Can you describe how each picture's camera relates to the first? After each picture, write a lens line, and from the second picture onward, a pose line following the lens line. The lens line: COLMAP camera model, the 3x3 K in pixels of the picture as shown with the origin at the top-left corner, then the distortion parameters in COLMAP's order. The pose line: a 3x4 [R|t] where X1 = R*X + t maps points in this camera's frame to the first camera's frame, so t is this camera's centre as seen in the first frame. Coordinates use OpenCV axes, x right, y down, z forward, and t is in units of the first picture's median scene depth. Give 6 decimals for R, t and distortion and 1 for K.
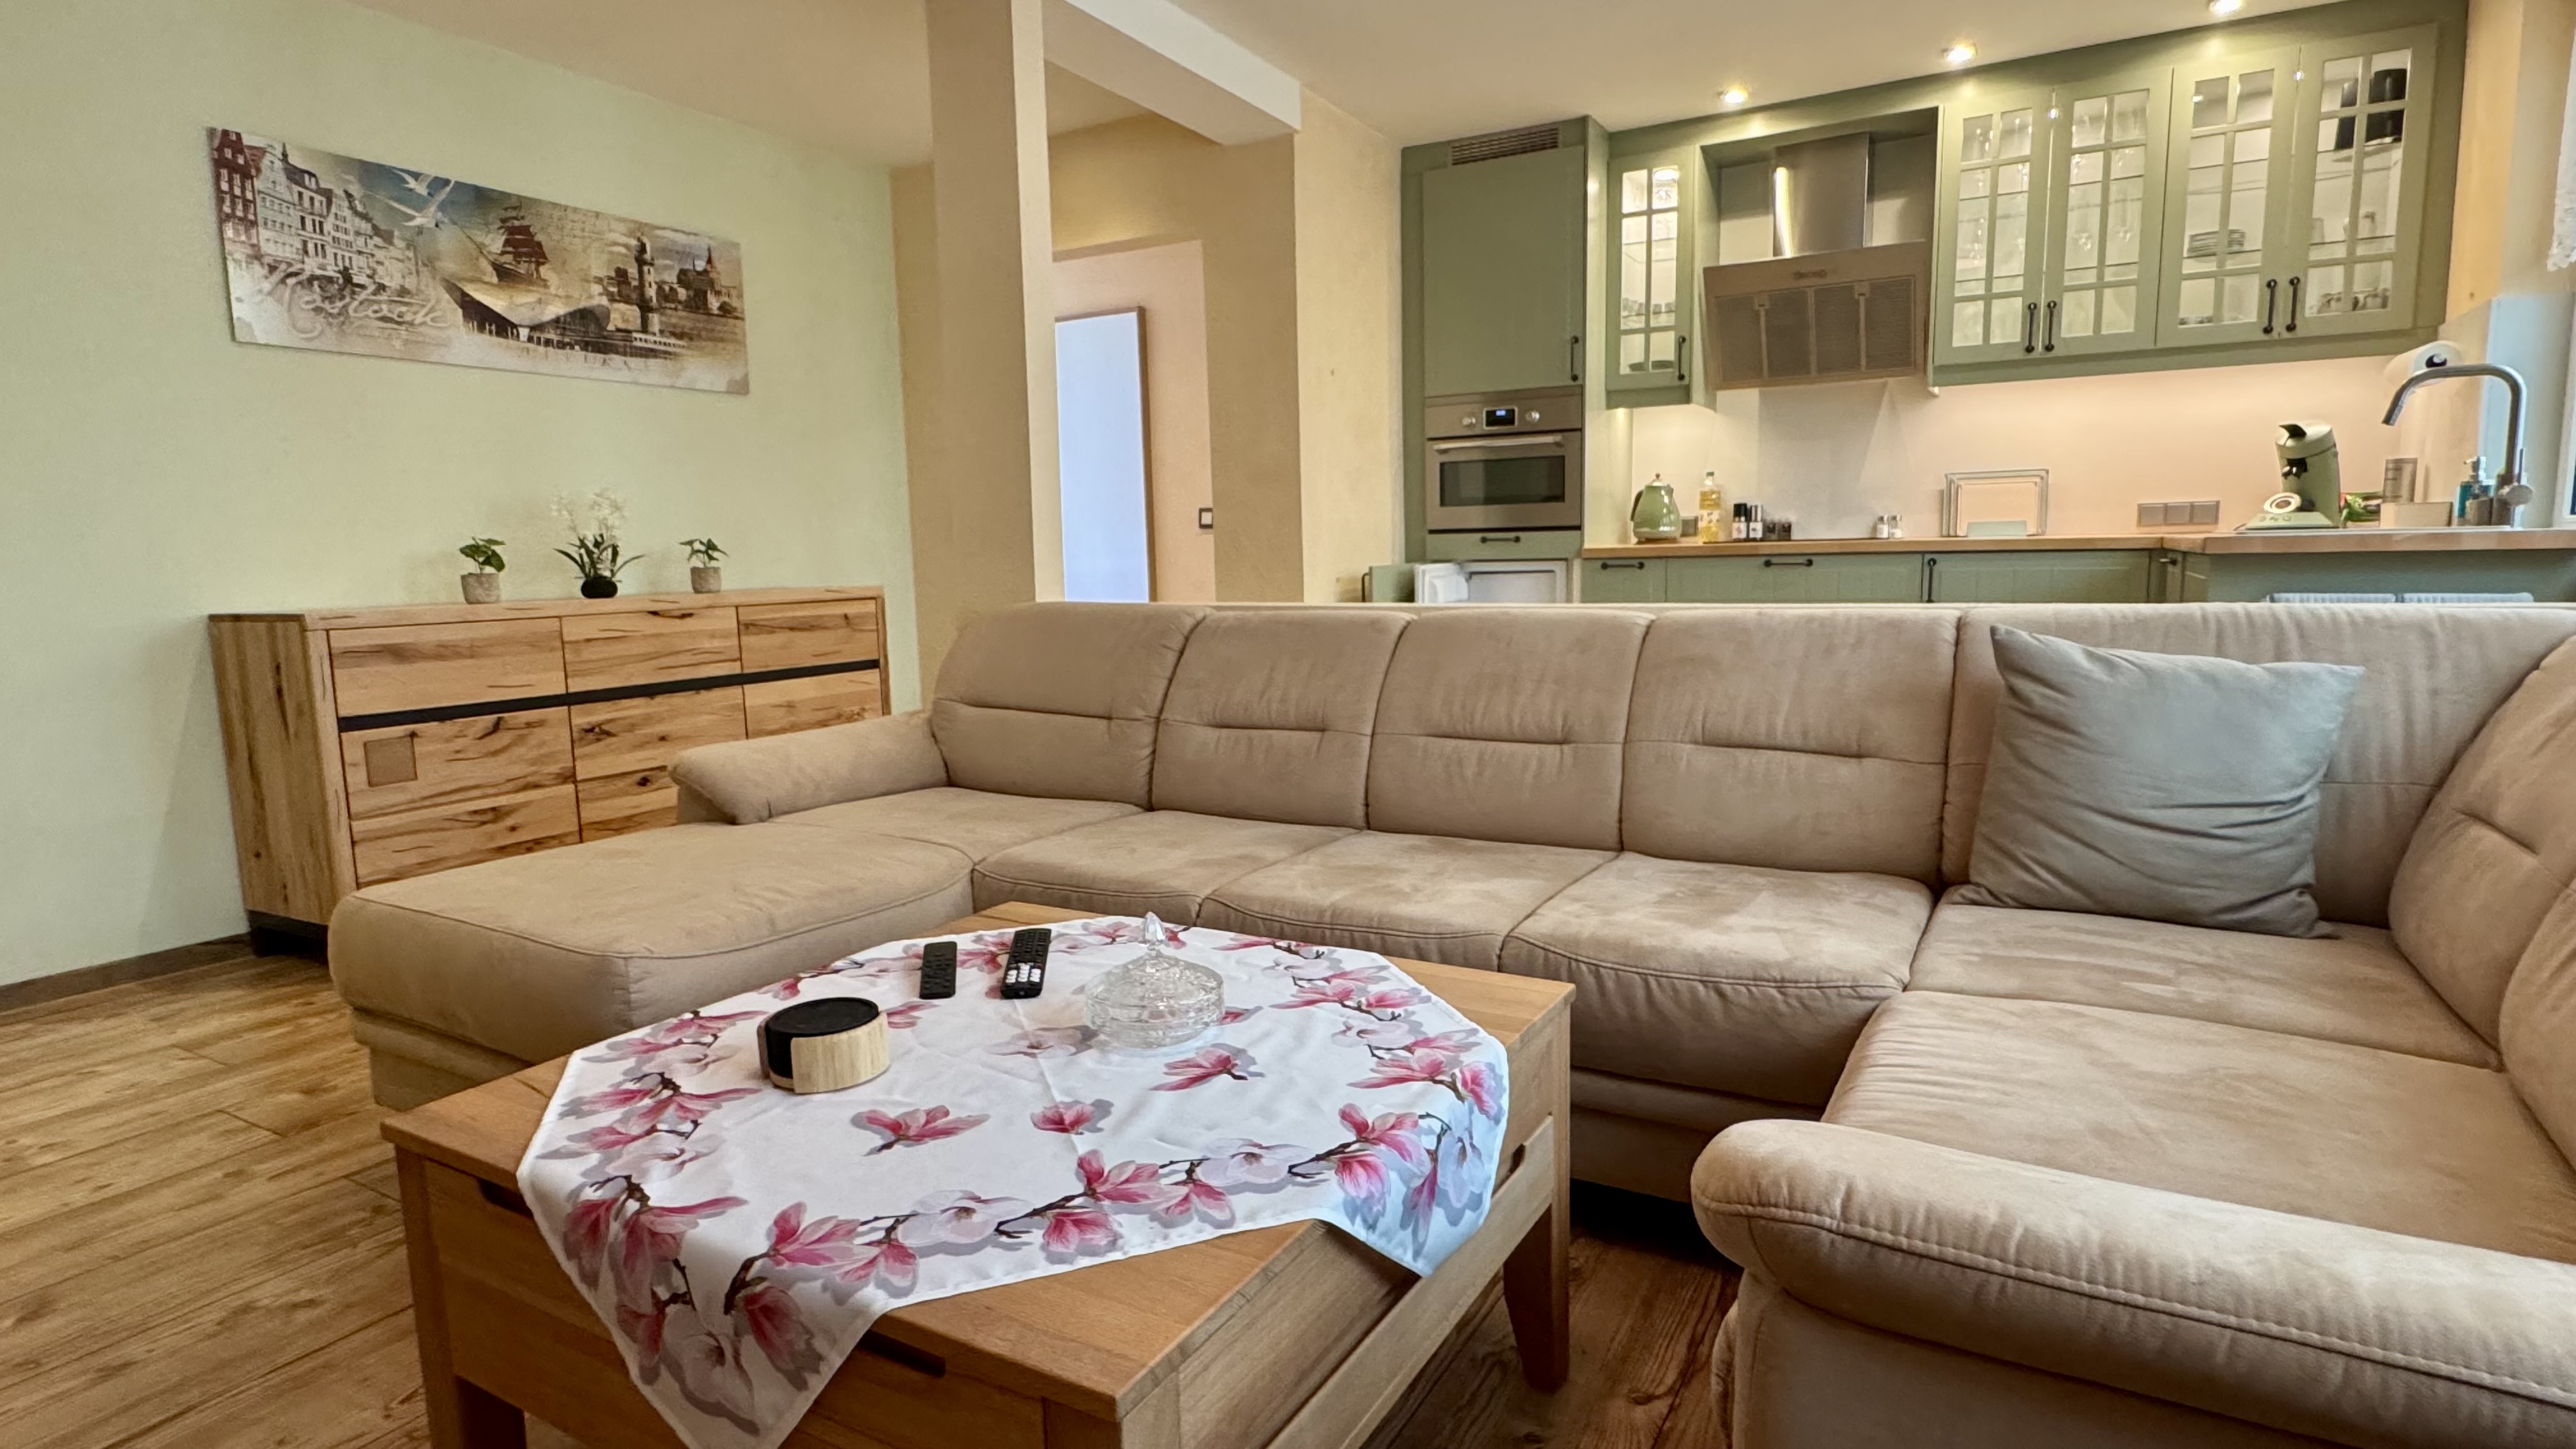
lens RADIAL K [[1331.7, 0, 1285.2], [0, 1331.7, 726.4], [0, 0, 1]] dist [0.000164, 0.000058]
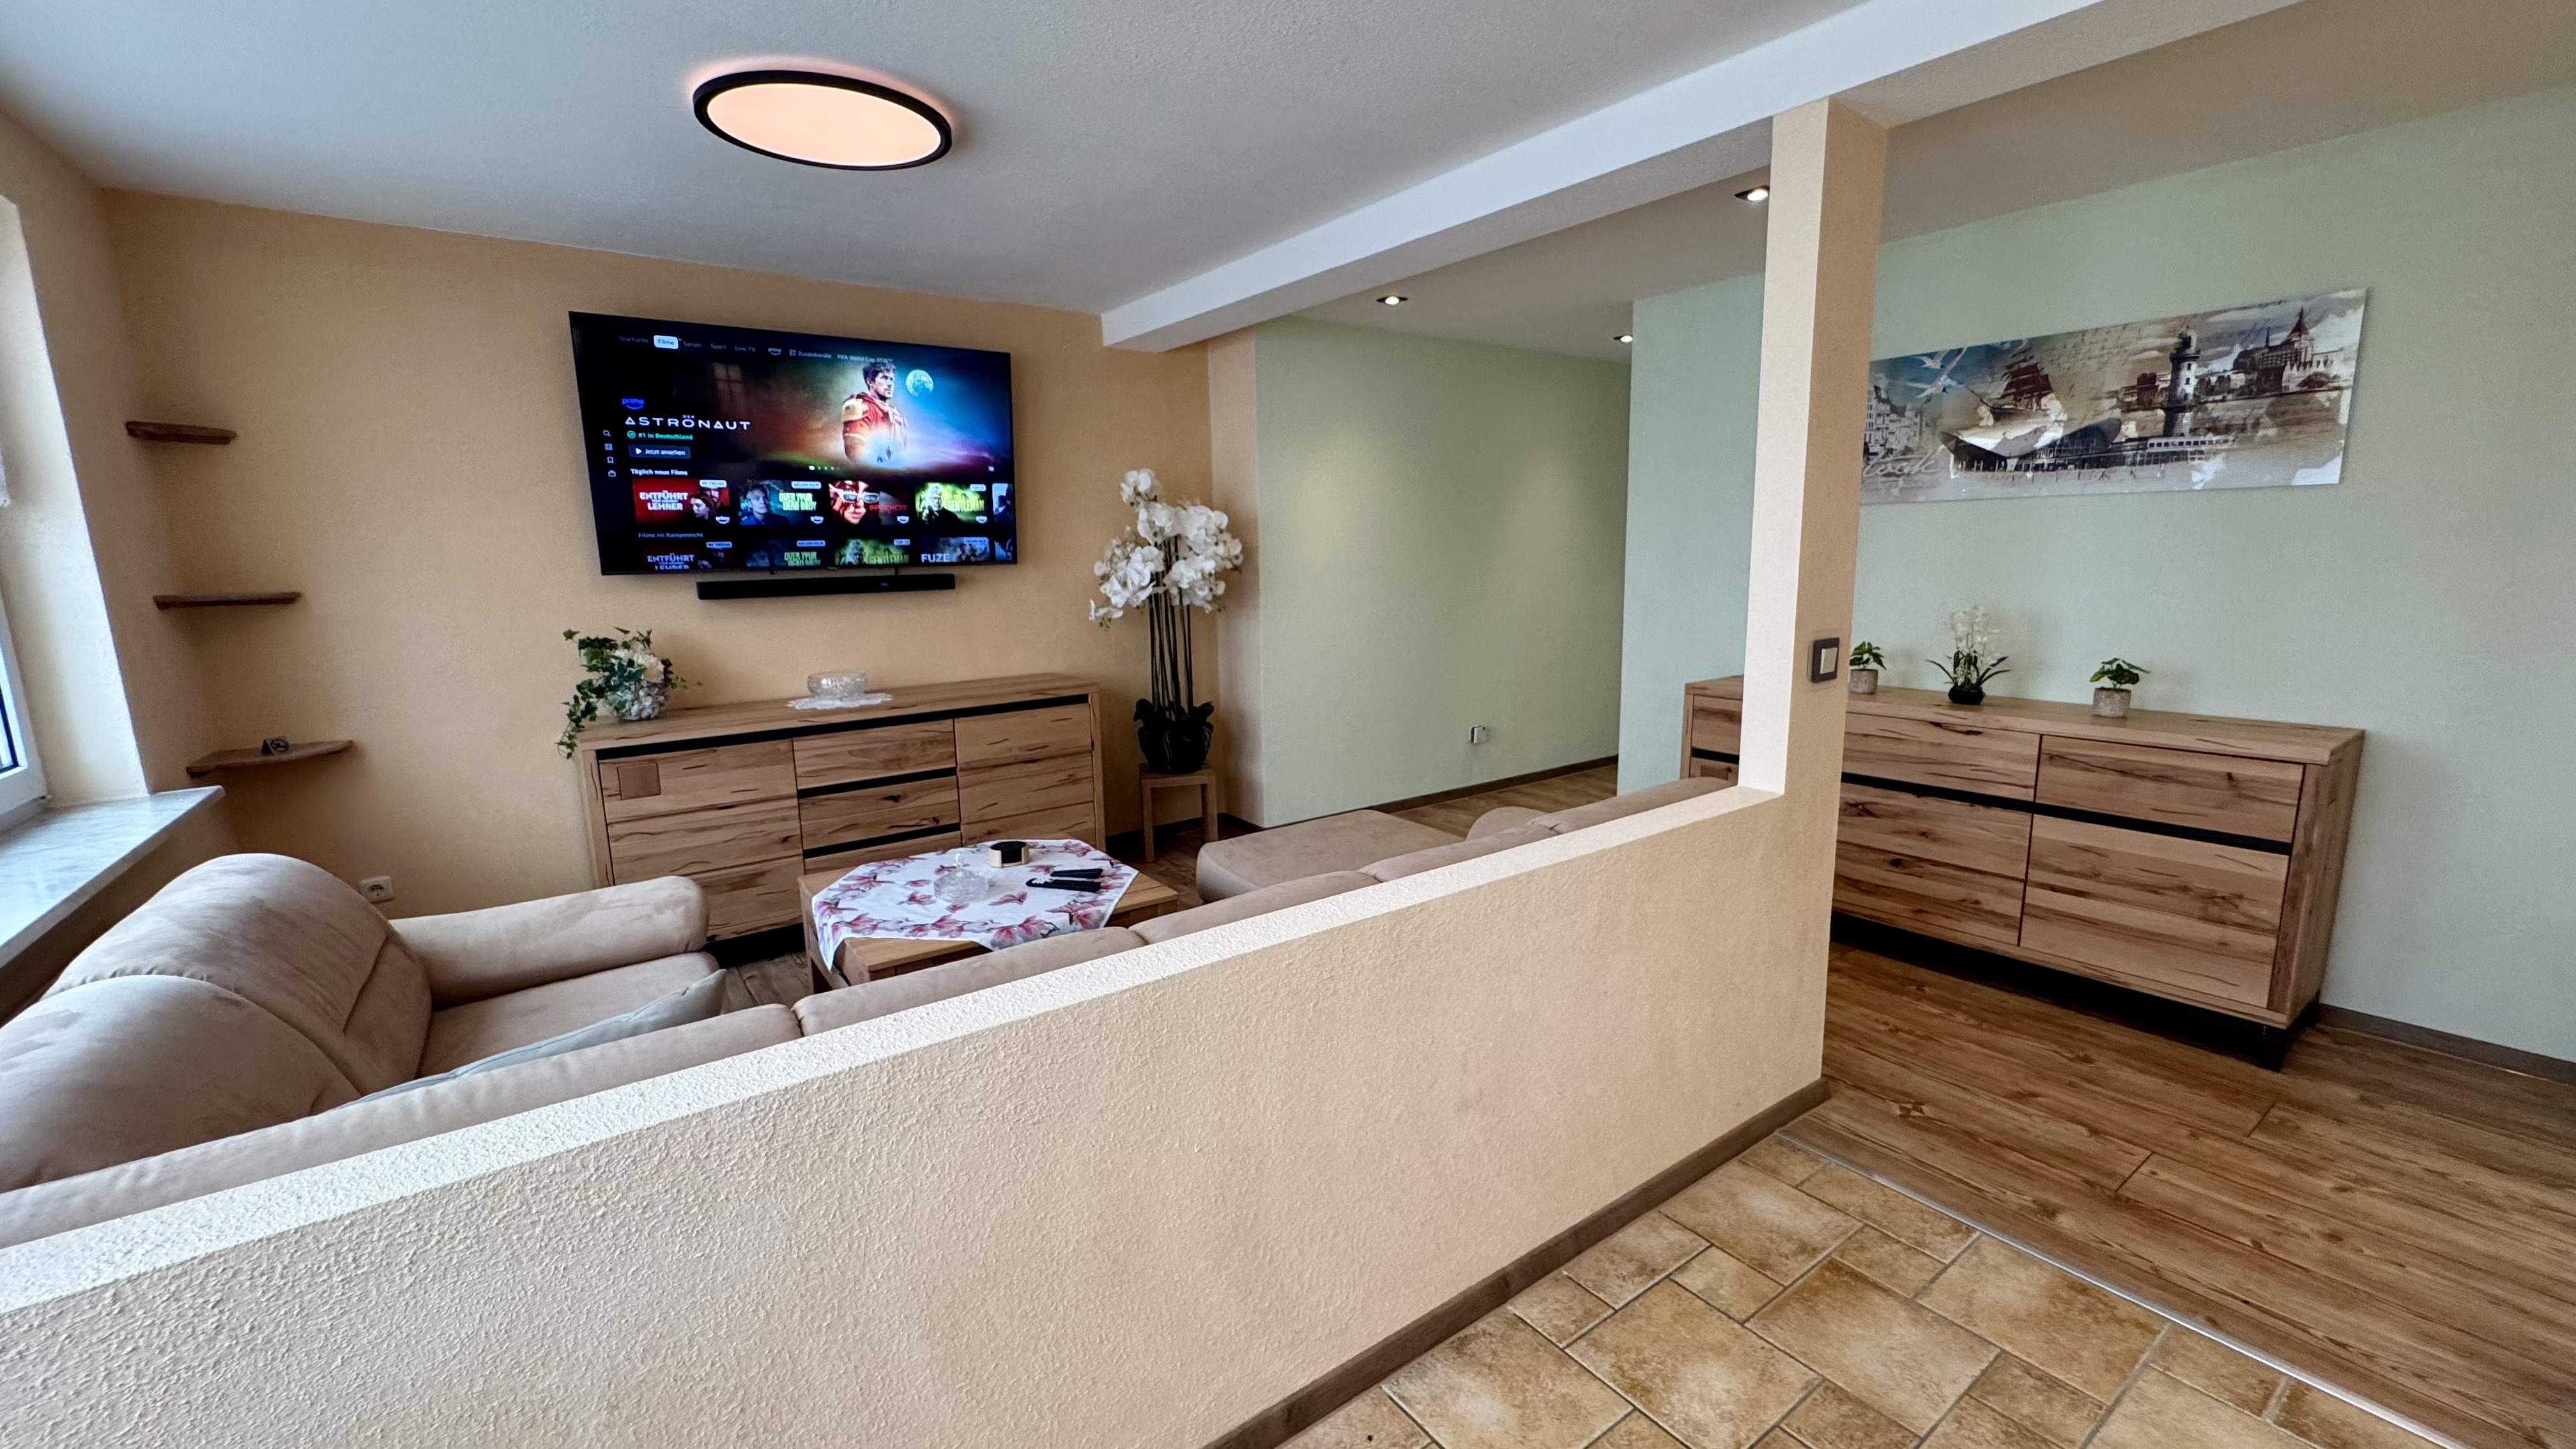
lens RADIAL K [[1029.5, 0, 1283.3], [0, 1029.5, 724.1], [0, 0, 1]] dist [0.001873, 0.000074]
pose [[-0.412927, 0.186819, -0.891397, 0.493500], [-0.091352, 0.965304, 0.244626, -0.235428], [0.906171, 0.182444, -0.381534, 0.800313]]
